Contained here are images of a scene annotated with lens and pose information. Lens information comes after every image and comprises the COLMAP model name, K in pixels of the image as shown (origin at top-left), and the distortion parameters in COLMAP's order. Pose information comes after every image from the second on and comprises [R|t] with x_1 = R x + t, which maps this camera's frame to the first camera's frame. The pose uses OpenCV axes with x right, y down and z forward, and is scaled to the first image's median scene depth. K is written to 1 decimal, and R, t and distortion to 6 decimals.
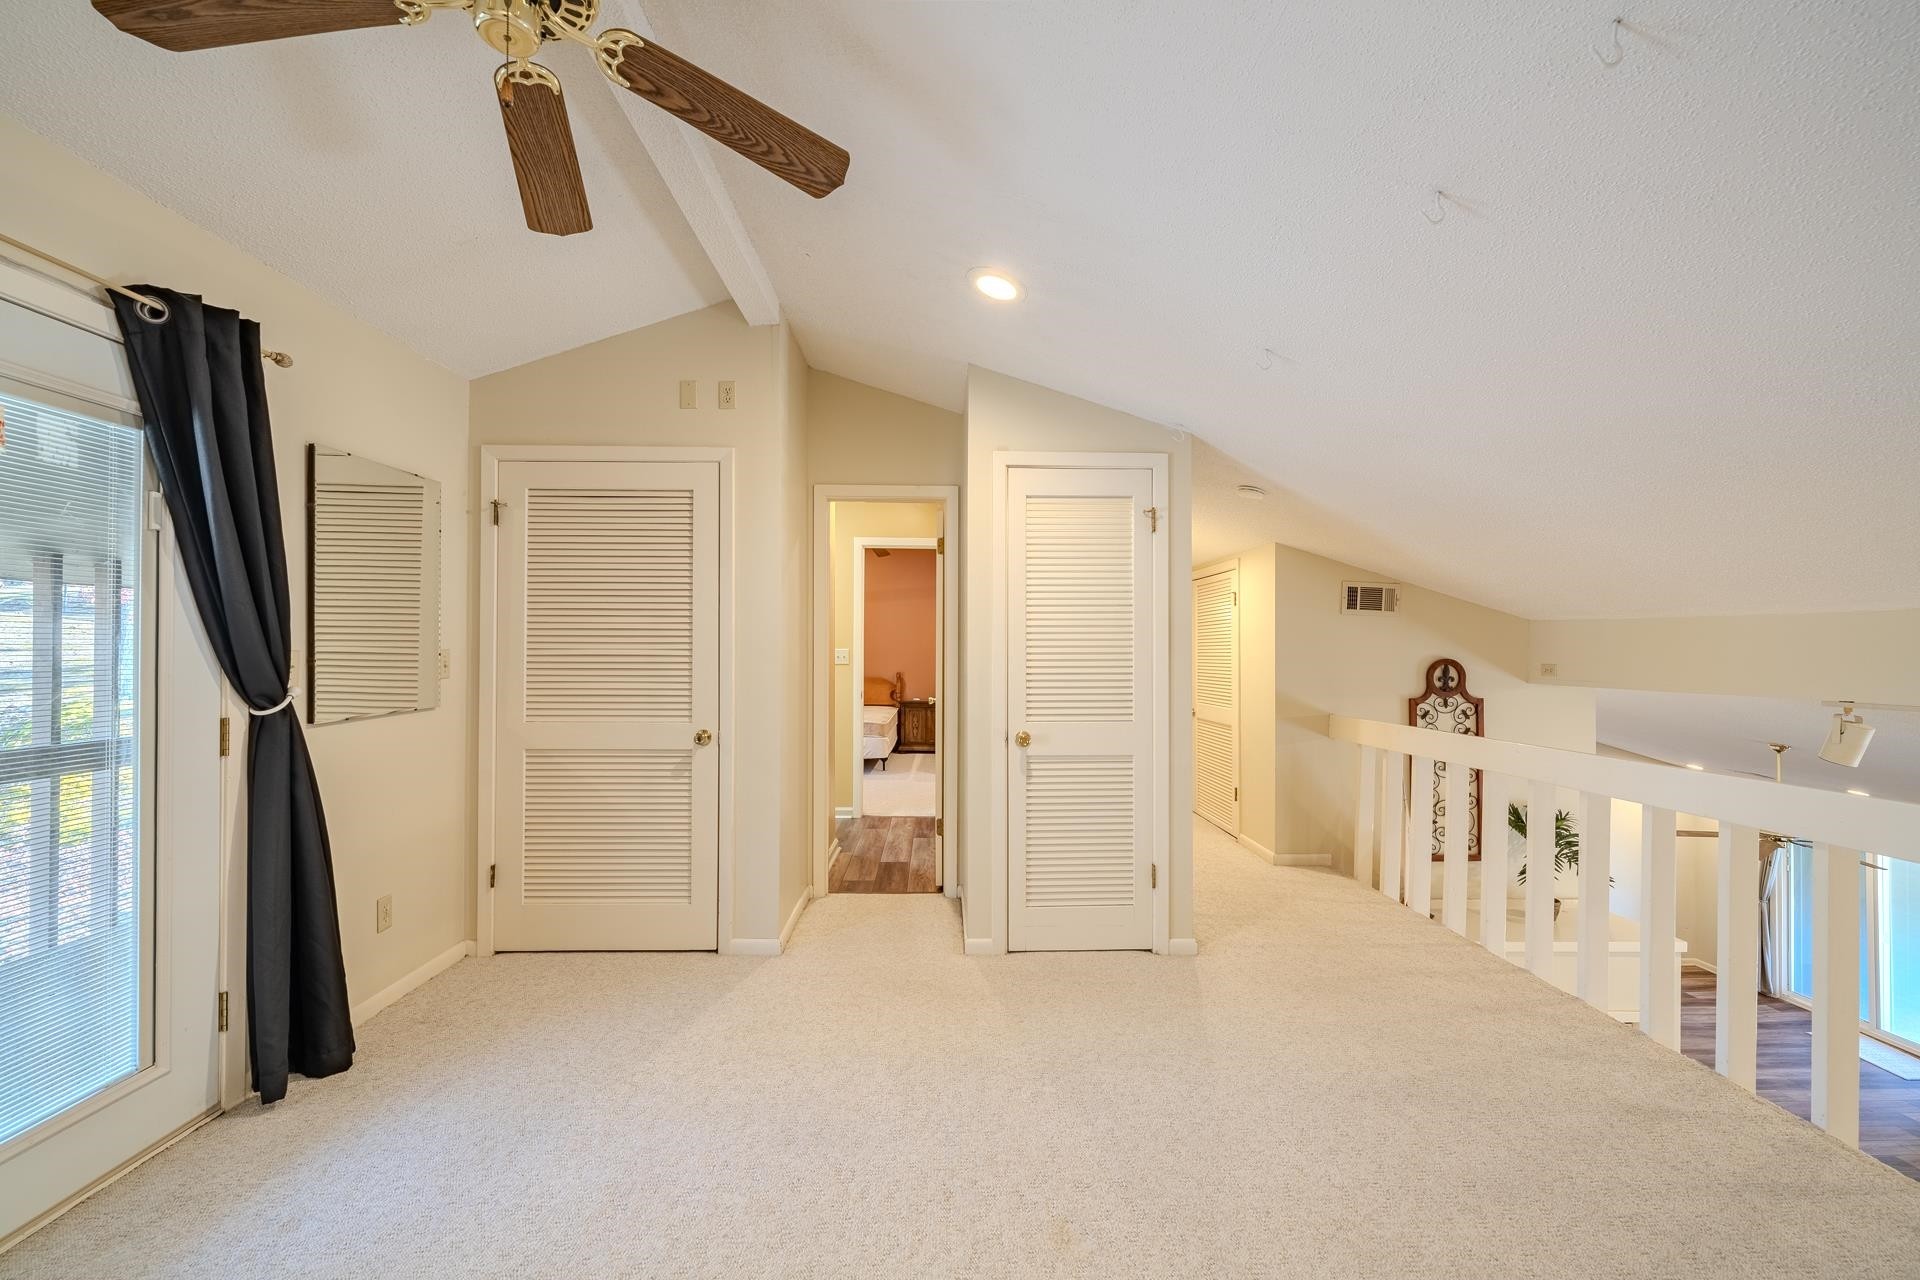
lens RADIAL K [[774.6, 0, 955.1], [0, 774.6, 642.9], [0, 0, 1]] dist [-0.002728, -0.000053]
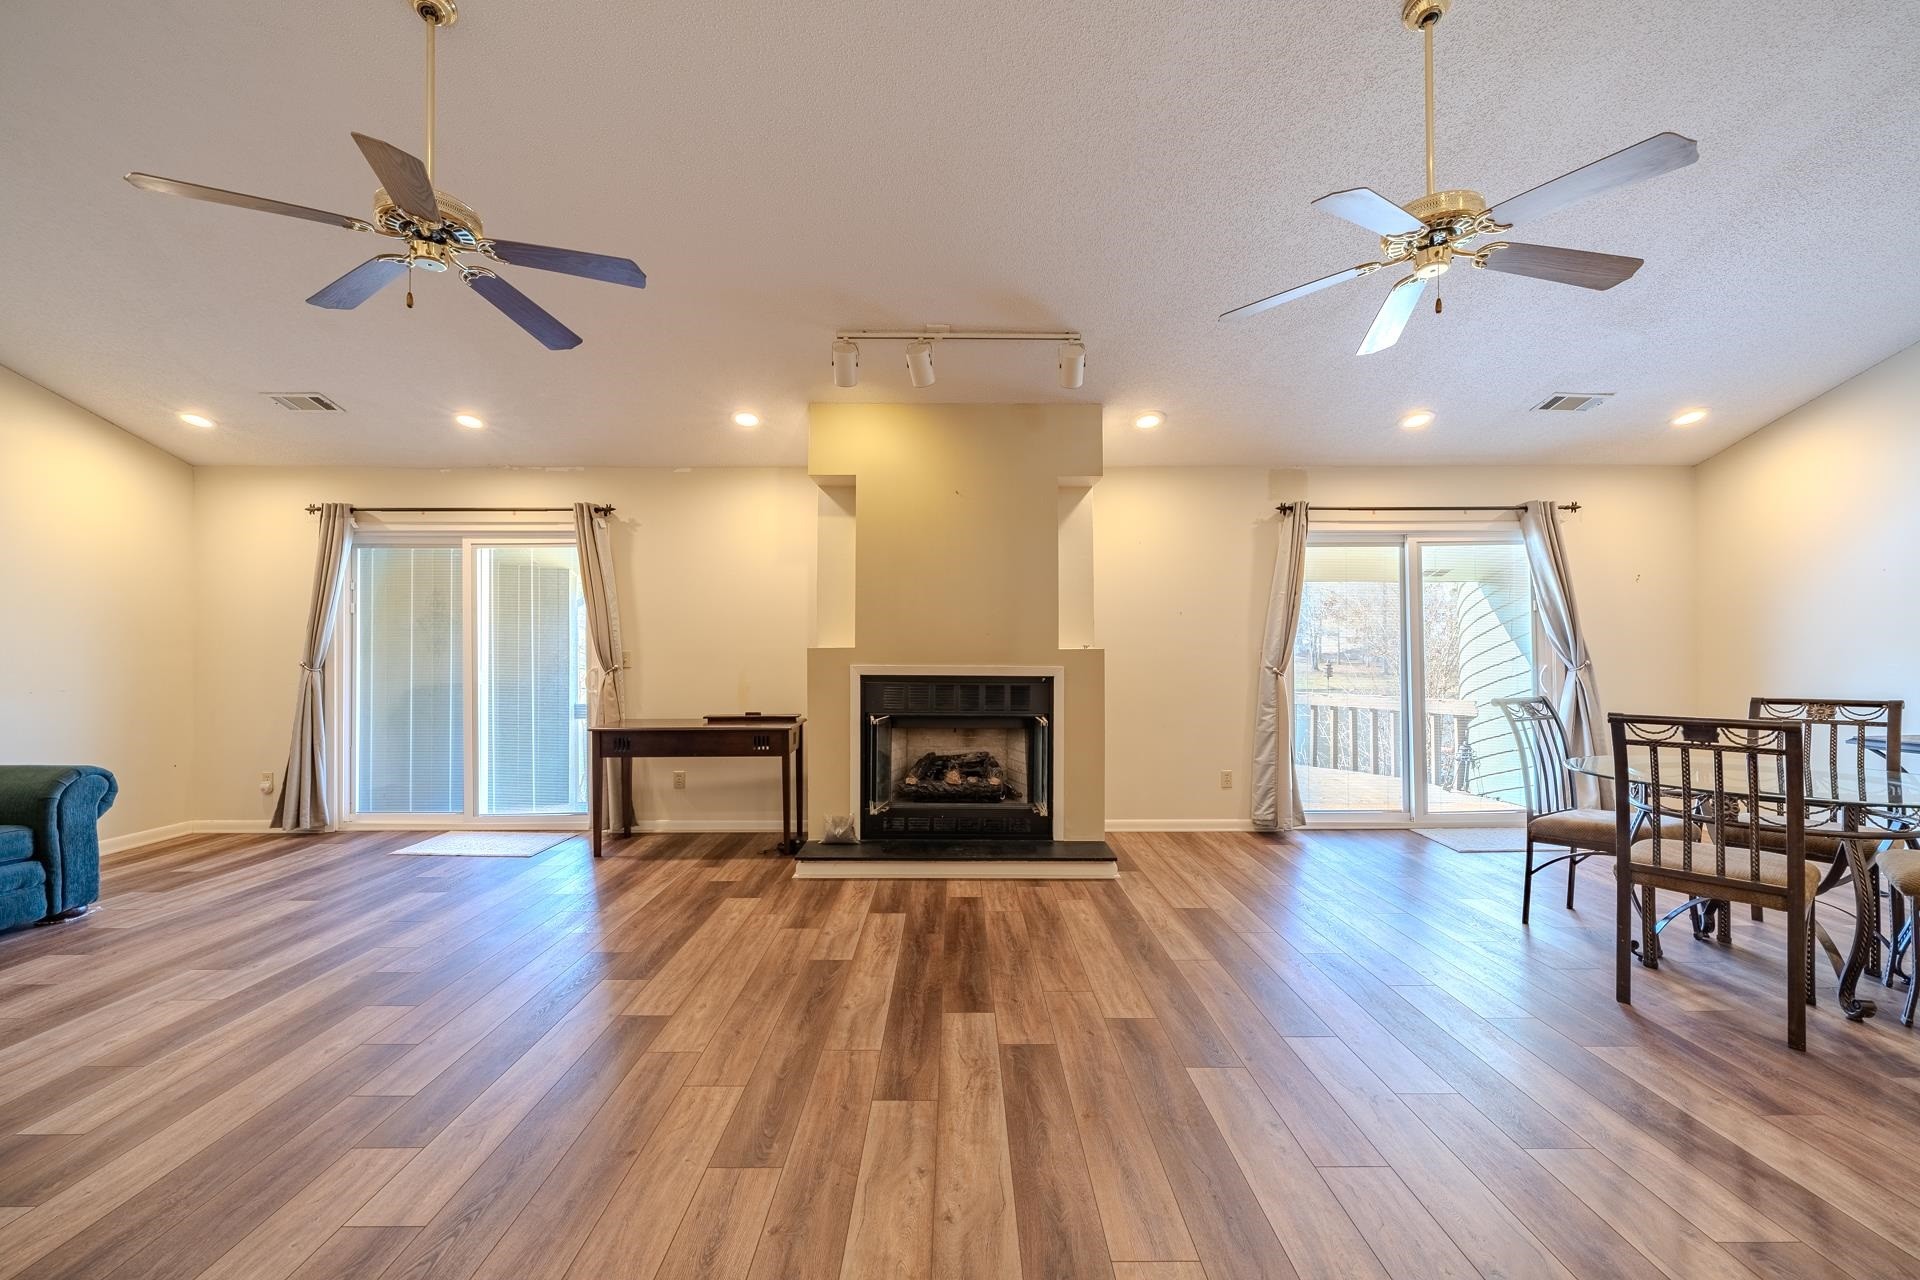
lens RADIAL K [[774.6, 0, 963.2], [0, 774.6, 644.2], [0, 0, 1]] dist [-0.002728, -0.000053]
pose [[0.017555, 0.006233, 0.999826, 1.320783], [-0.005871, 0.999964, -0.006131, 0.867769], [-0.999829, -0.005762, 0.017591, 1.395270]]
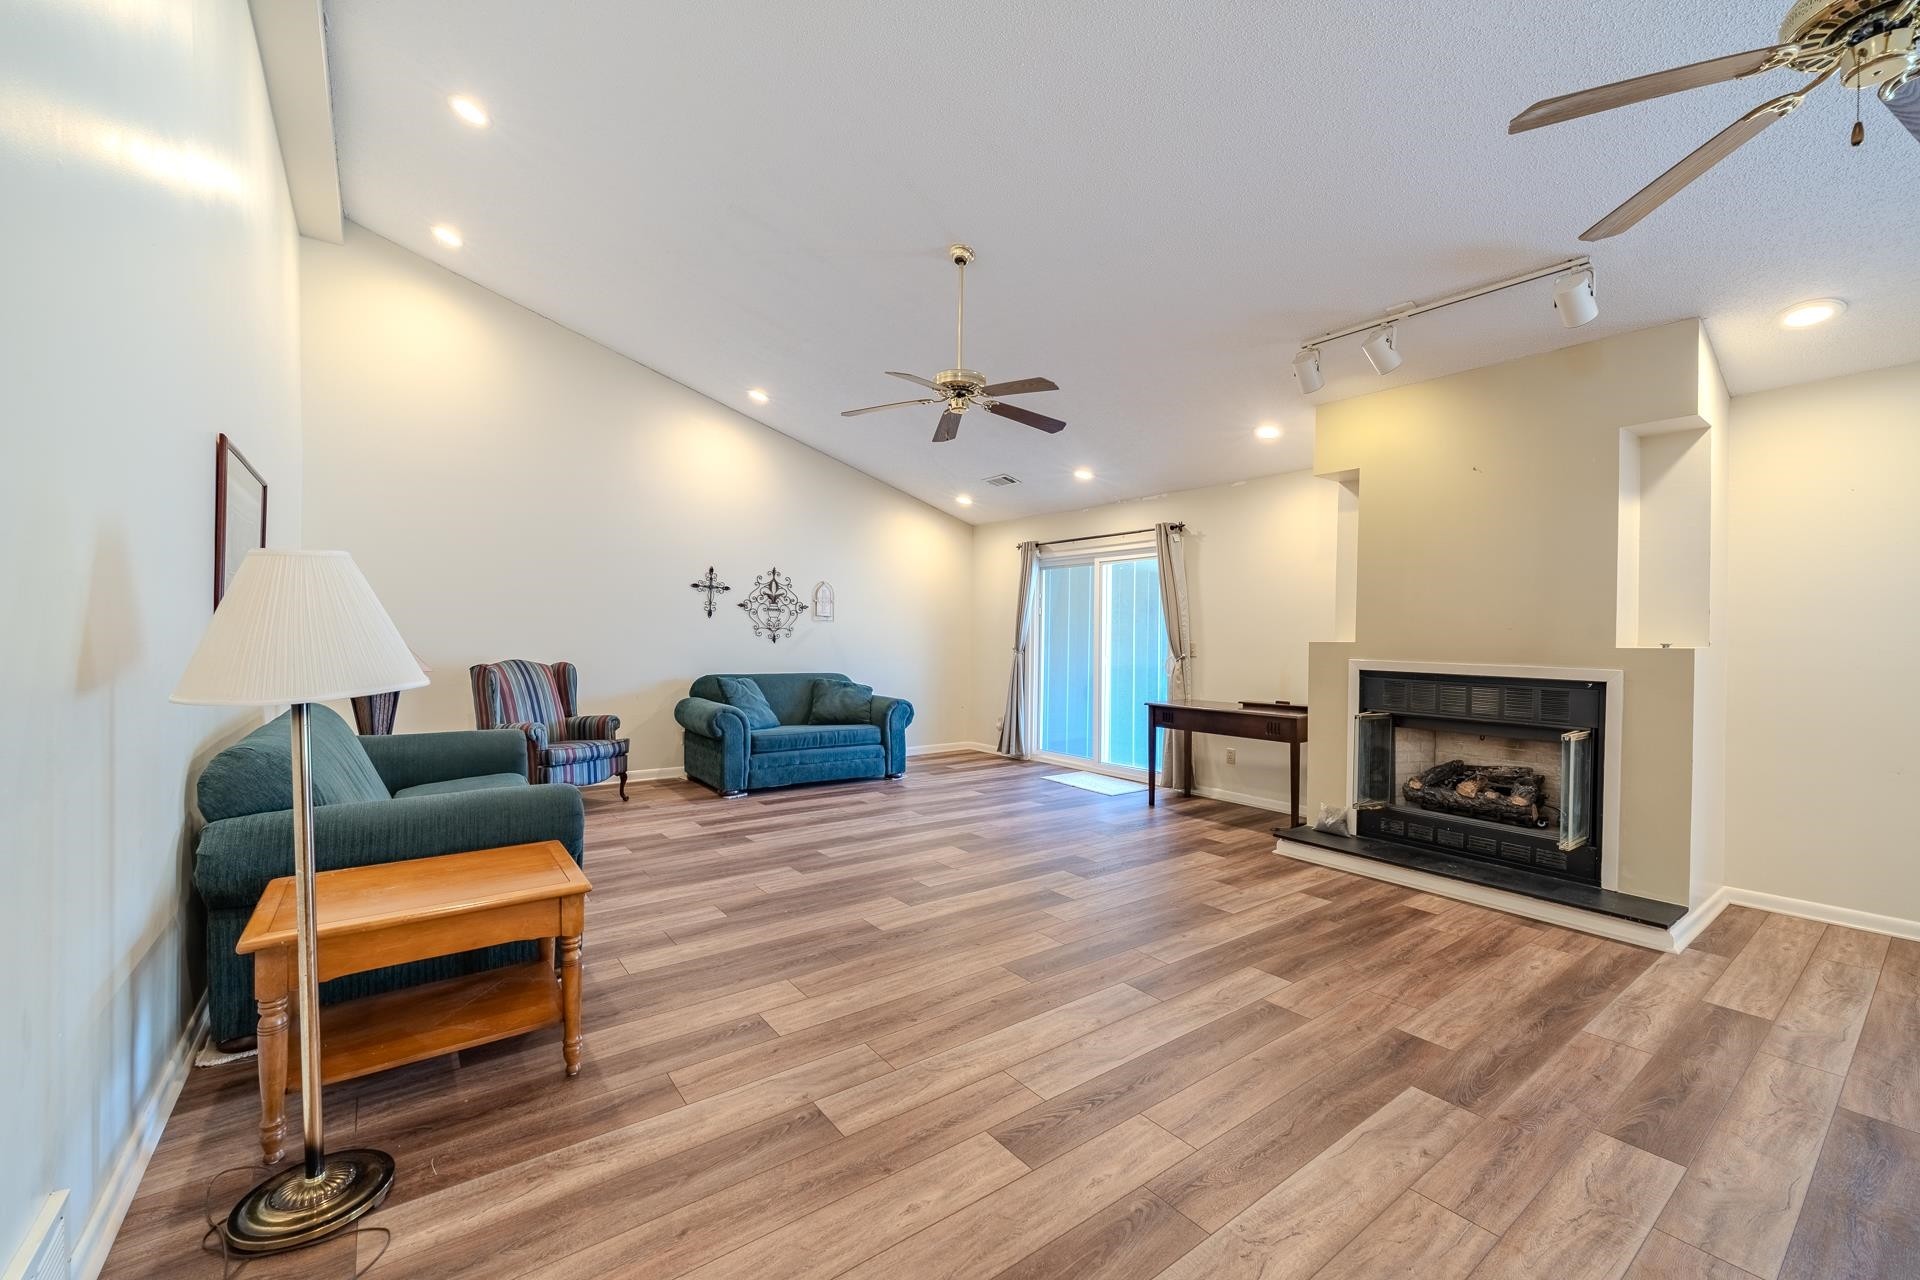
lens RADIAL K [[774.6, 0, 953.8], [0, 774.6, 645.0], [0, 0, 1]] dist [-0.002728, -0.000053]
pose [[0.816775, 0.006183, 0.576923, 1.320471], [-0.018021, 0.999728, 0.014798, 0.863997], [-0.576675, -0.022484, 0.816664, 0.897131]]
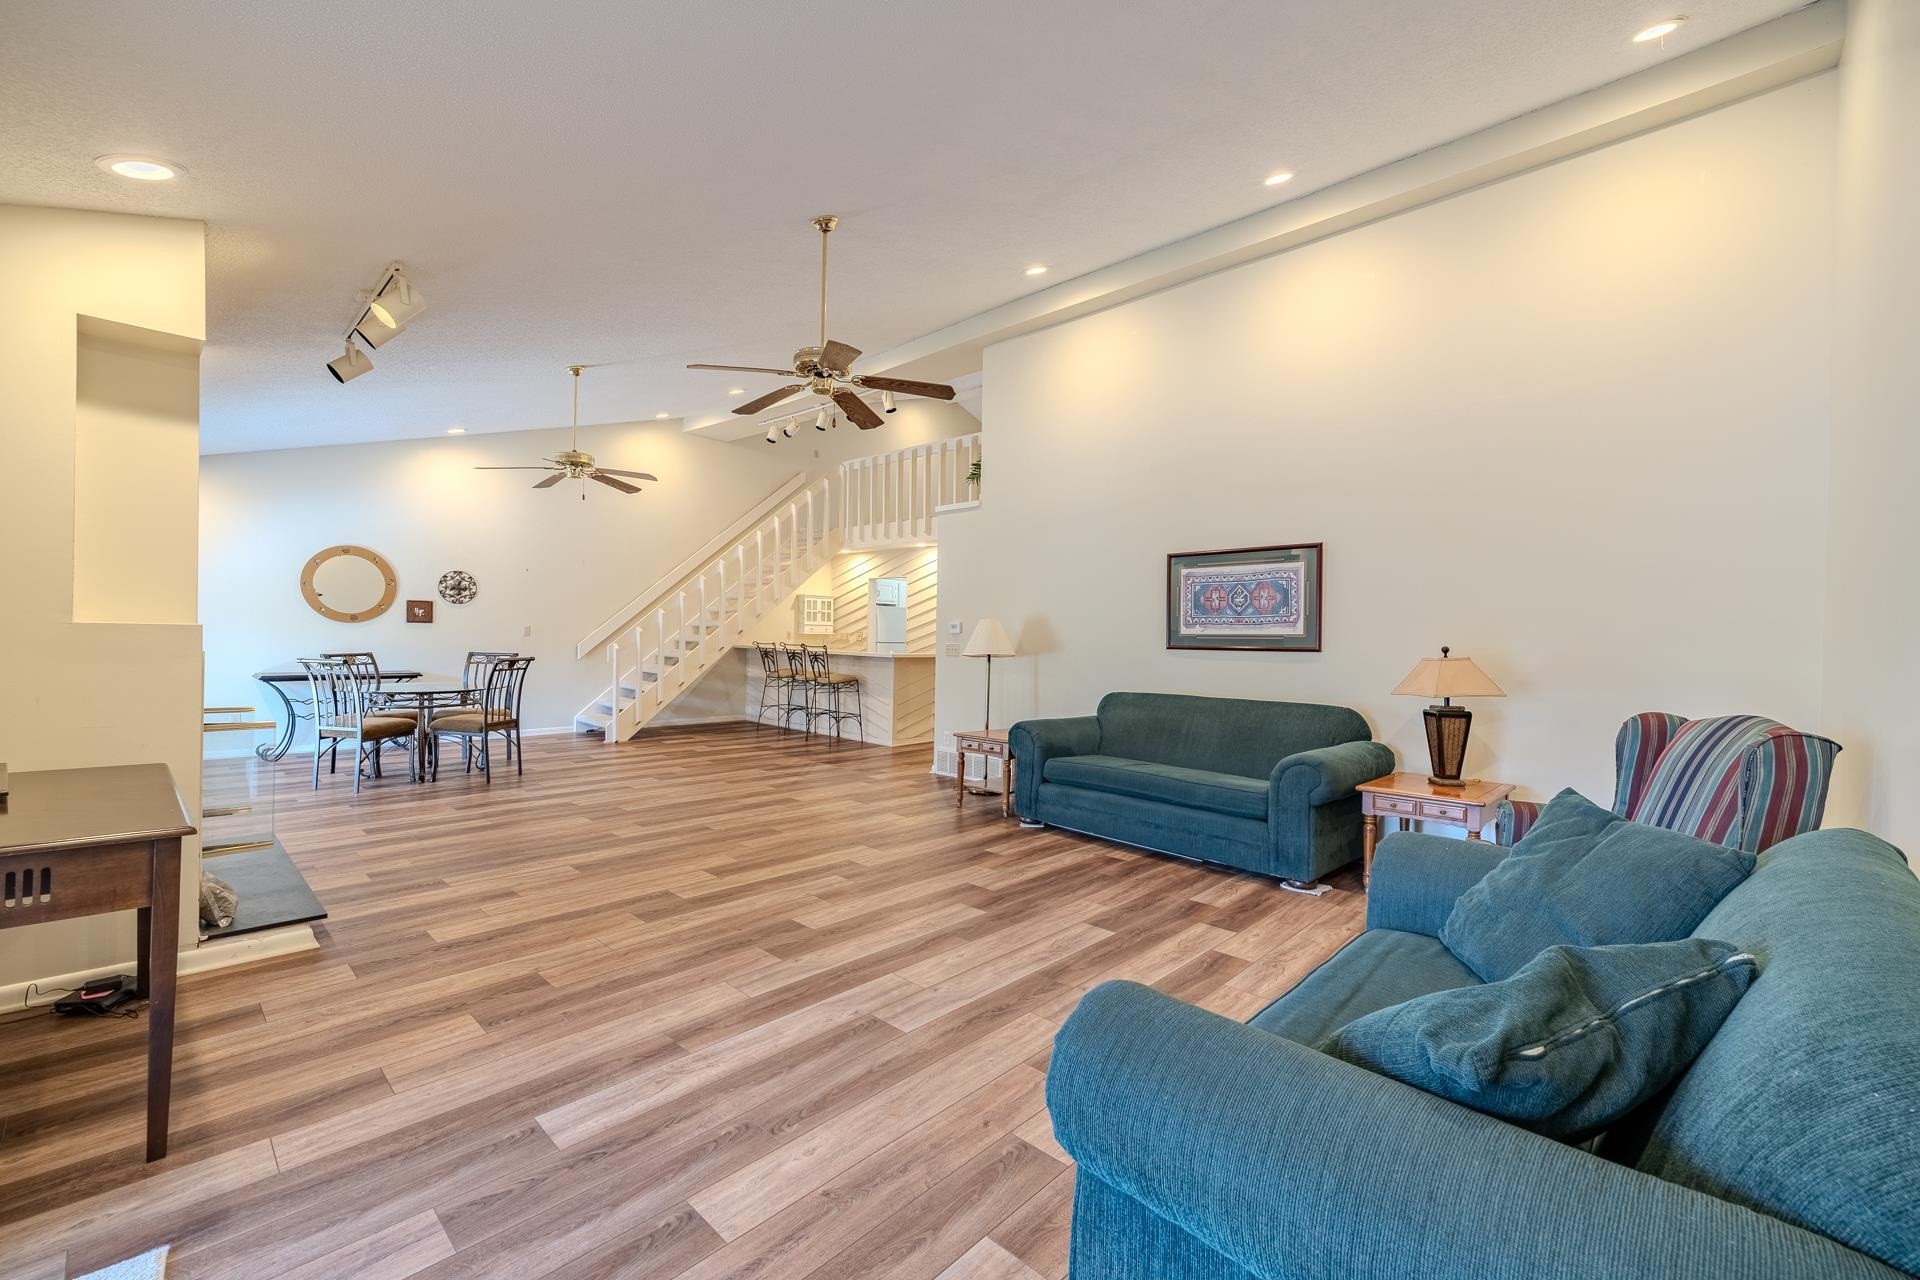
lens RADIAL K [[774.6, 0, 953.7], [0, 774.6, 640.8], [0, 0, 1]] dist [-0.002728, -0.000053]
pose [[-0.704609, -0.015646, -0.709423, 2.721418], [-0.015844, 0.999855, -0.006315, 0.880370], [0.709418, 0.006790, -0.704755, 2.873425]]
